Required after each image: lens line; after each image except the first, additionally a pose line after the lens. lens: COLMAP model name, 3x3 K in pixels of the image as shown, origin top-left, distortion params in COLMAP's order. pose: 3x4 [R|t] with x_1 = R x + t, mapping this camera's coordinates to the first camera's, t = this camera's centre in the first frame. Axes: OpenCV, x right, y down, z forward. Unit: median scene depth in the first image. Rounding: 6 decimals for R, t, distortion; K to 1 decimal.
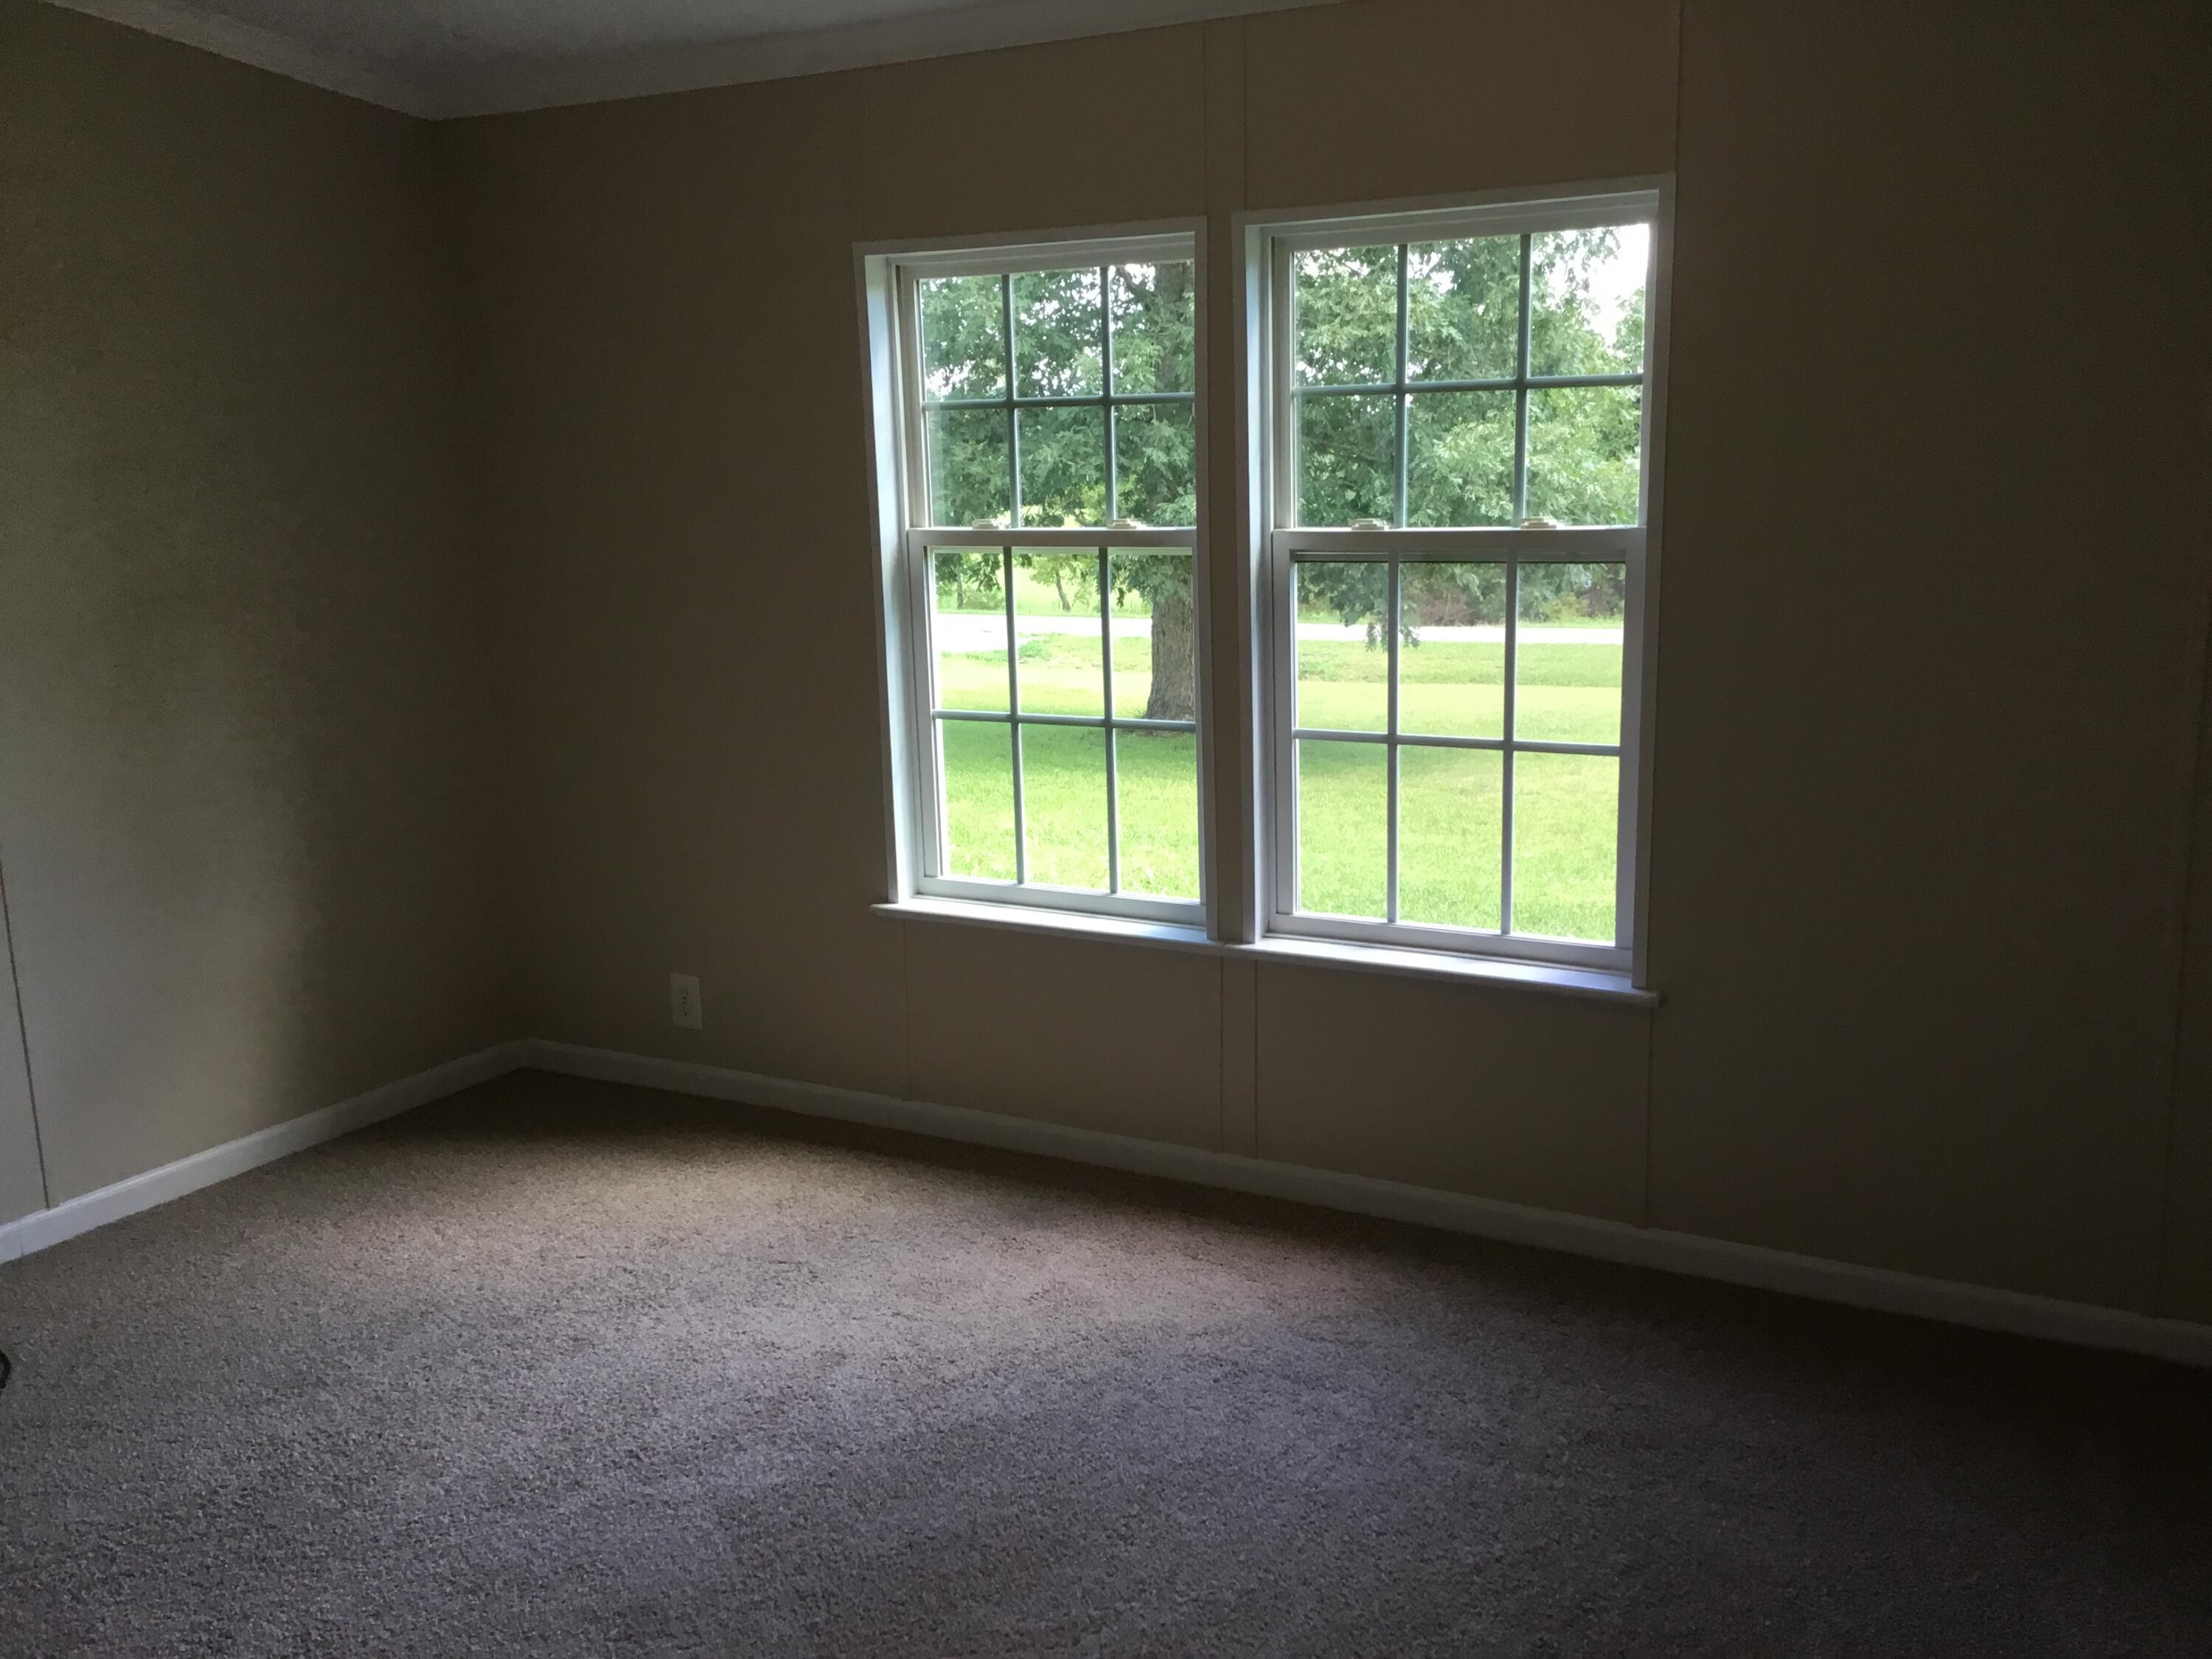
lens RADIAL K [[1987.1, 0, 1140.4], [0, 1987.1, 840.3], [0, 0, 1]] dist [0.128851, -0.210986]
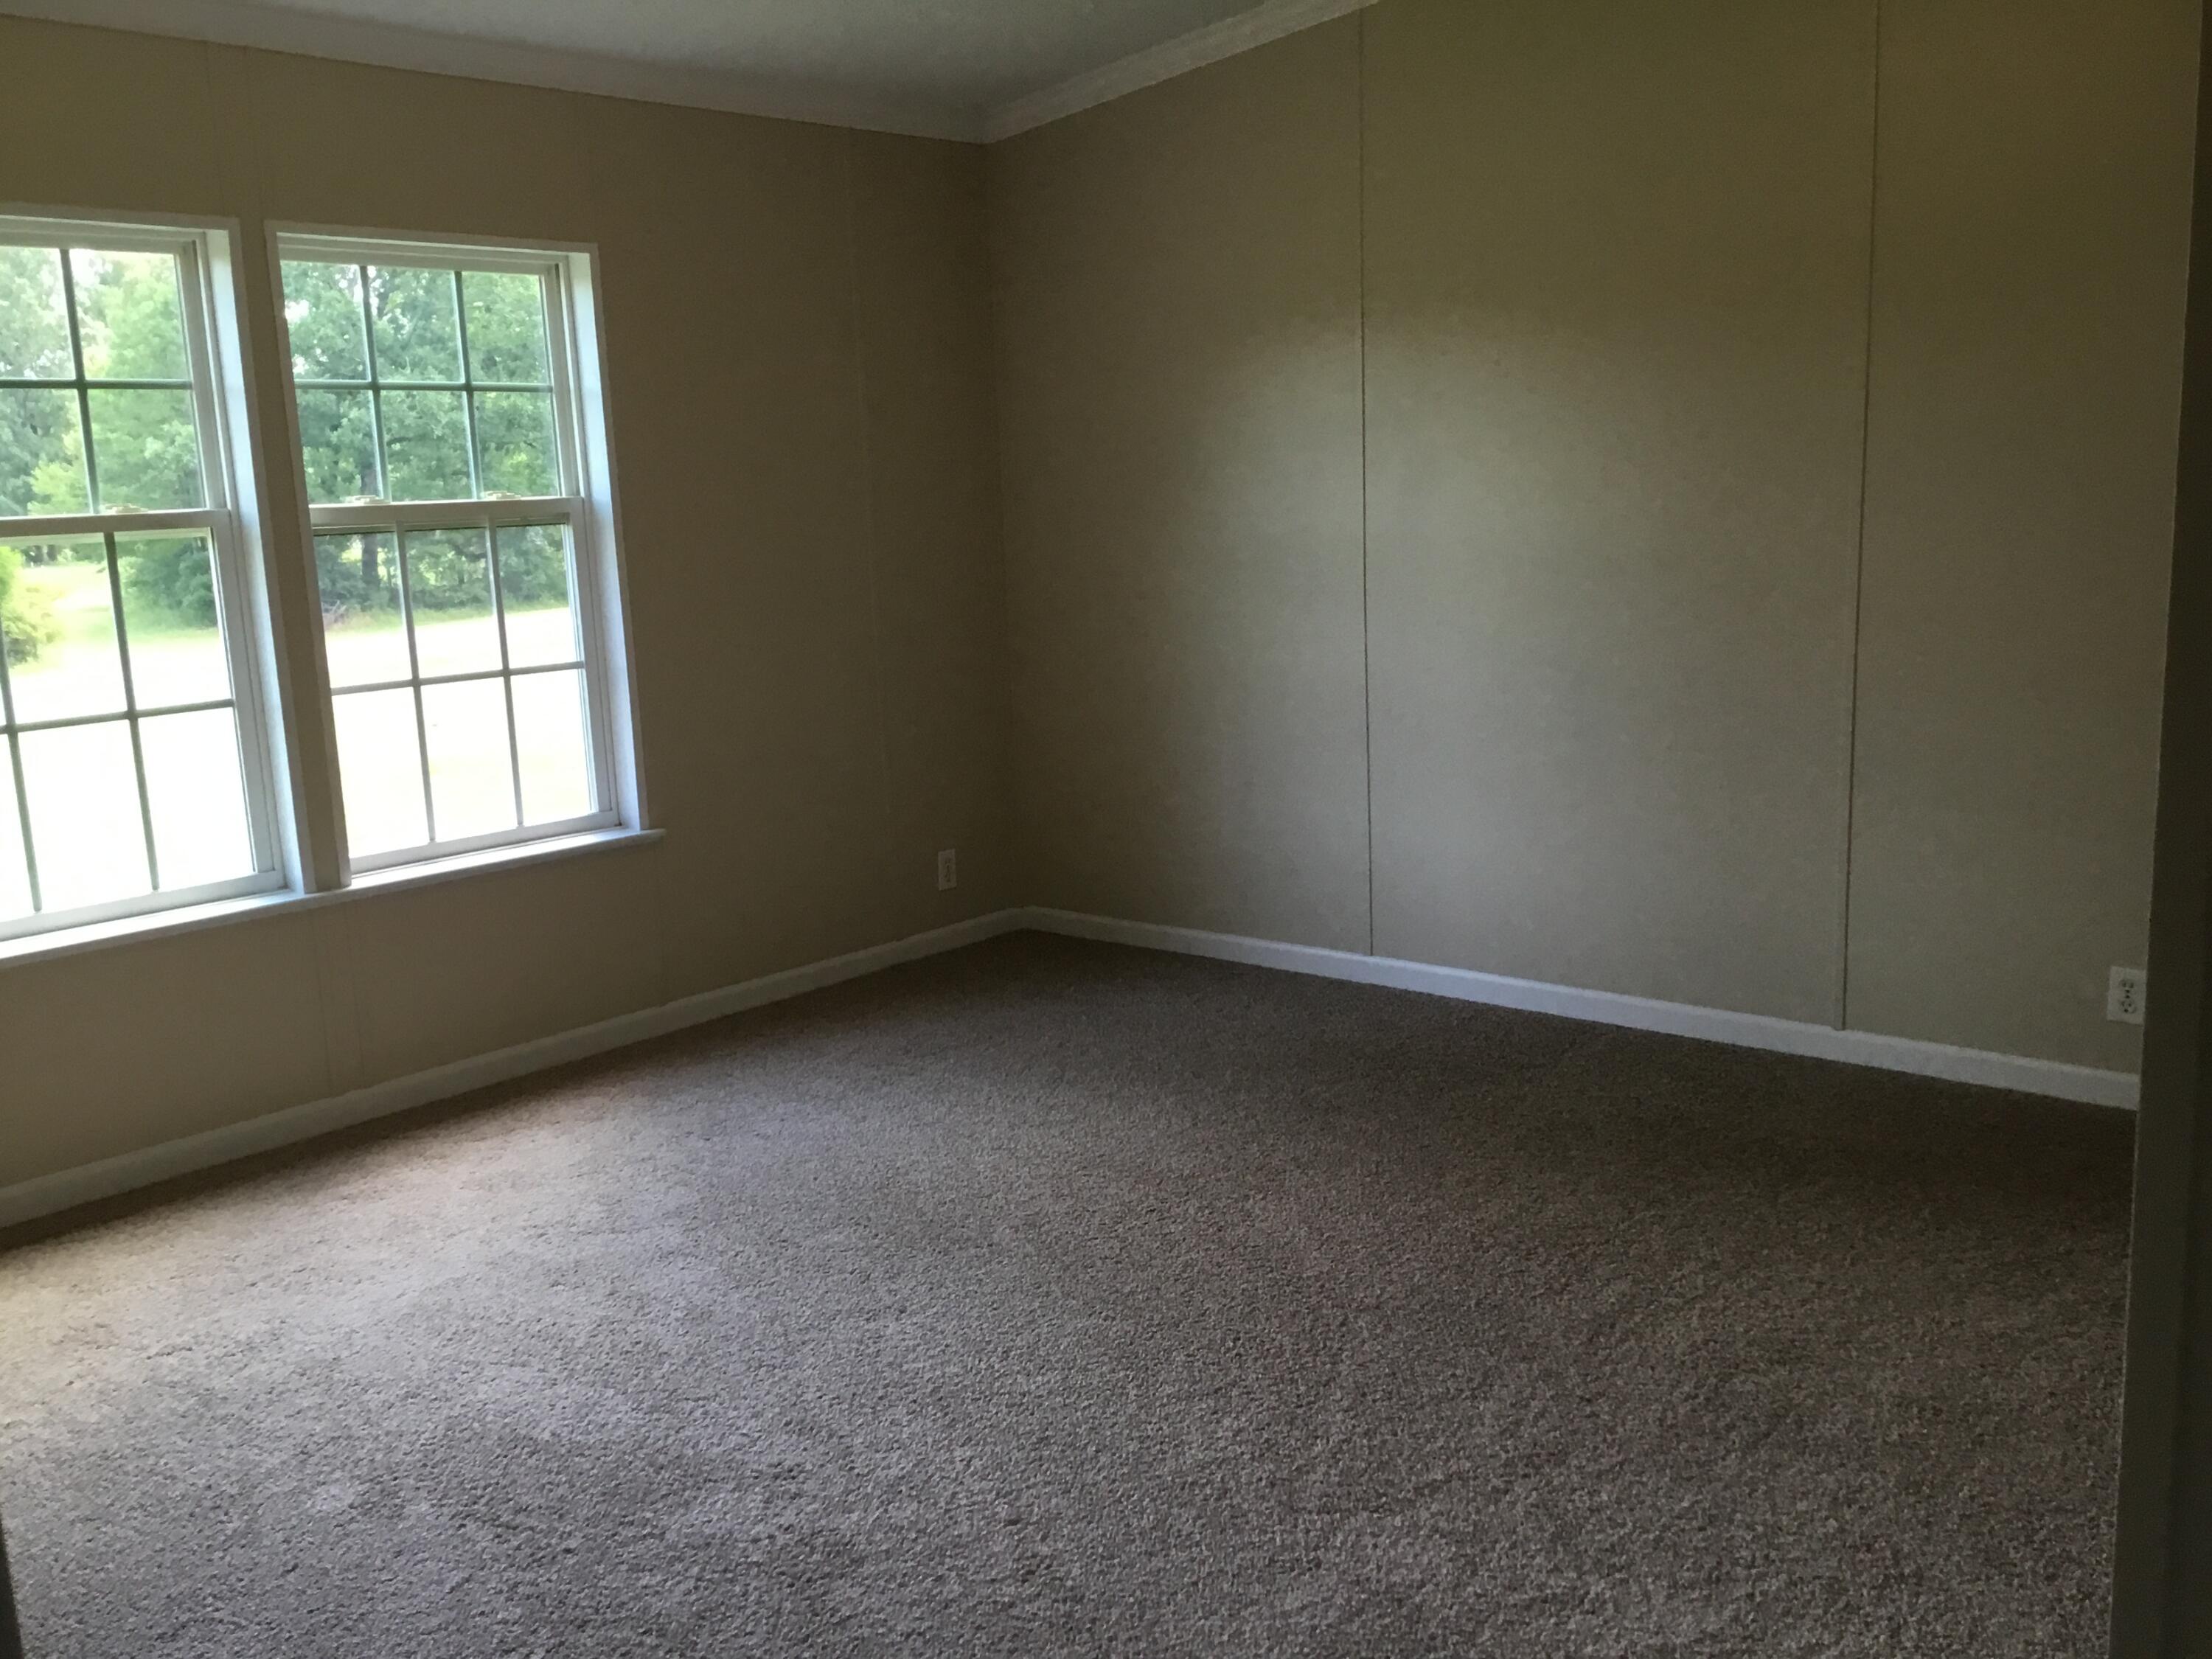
lens RADIAL K [[1987.1, 0, 1140.4], [0, 1987.1, 840.3], [0, 0, 1]] dist [0.128851, -0.210986]
pose [[0.186209, -0.166602, 0.968282, -0.987879], [0.226109, 0.966333, 0.122784, -0.010400], [-0.956139, 0.196074, 0.217610, 0.366233]]
